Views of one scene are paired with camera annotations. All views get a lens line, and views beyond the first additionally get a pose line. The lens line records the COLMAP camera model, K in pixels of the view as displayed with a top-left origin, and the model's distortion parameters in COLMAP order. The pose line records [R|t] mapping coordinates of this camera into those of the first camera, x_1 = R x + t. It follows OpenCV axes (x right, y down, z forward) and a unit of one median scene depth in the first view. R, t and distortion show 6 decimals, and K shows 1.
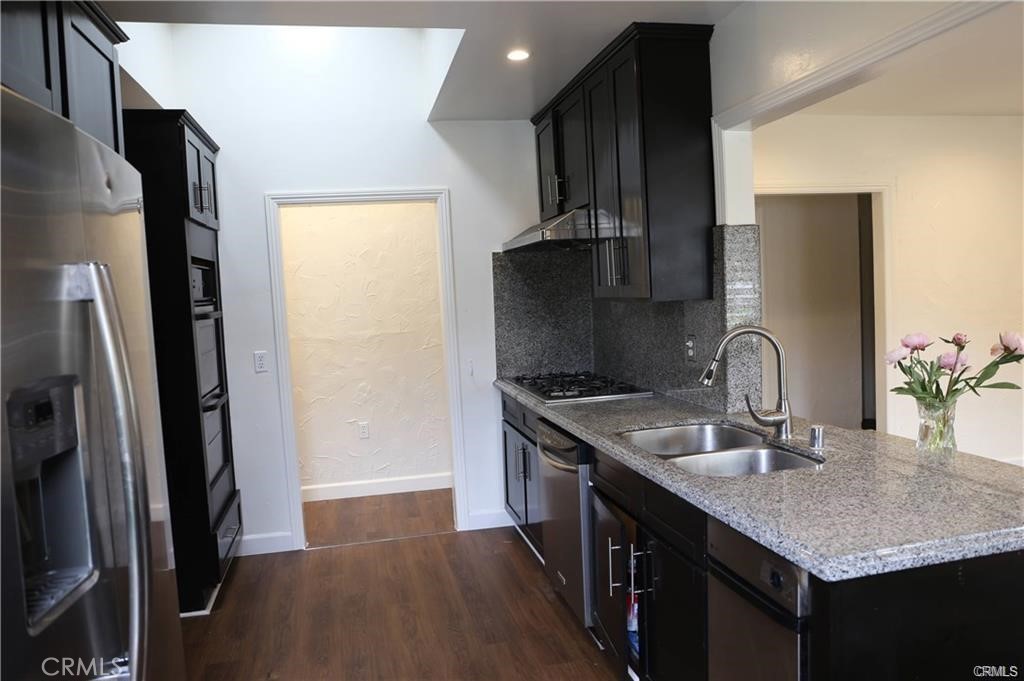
lens RADIAL K [[687.8, 0, 507.4], [0, 687.8, 337.8], [0, 0, 1]] dist [-0.067215, 0.011787]
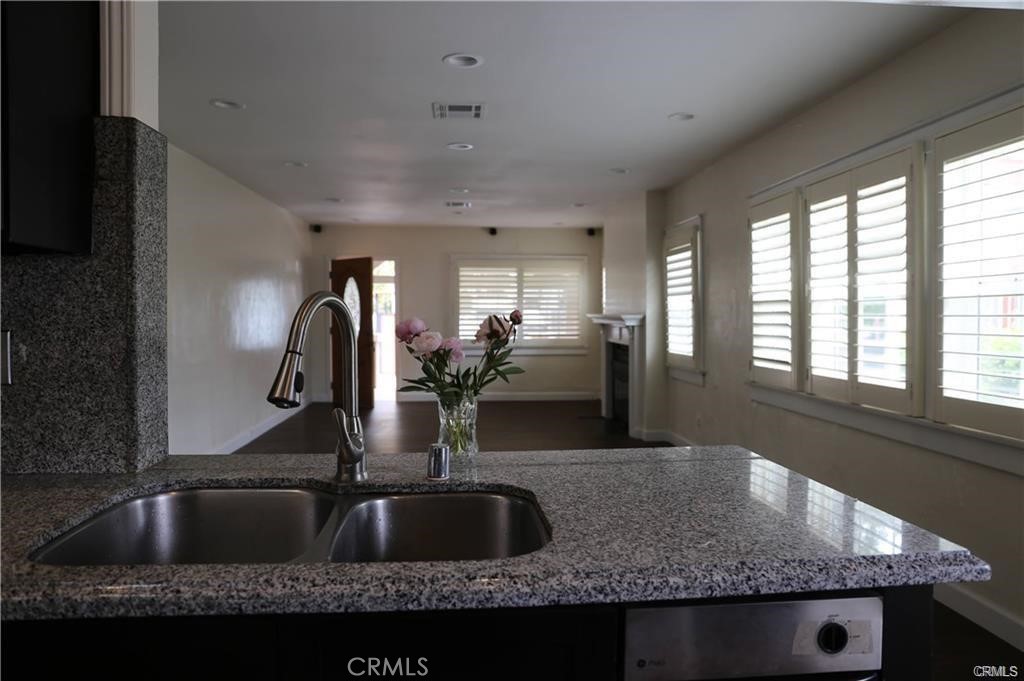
lens RADIAL K [[687.8, 0, 510.3], [0, 687.8, 341.0], [0, 0, 1]] dist [-0.067215, 0.011787]
pose [[0.145204, 0.017199, 0.989252, -0.156609], [0.059678, 0.997876, -0.026109, 0.041198], [-0.987600, 0.062828, 0.143869, 0.662990]]
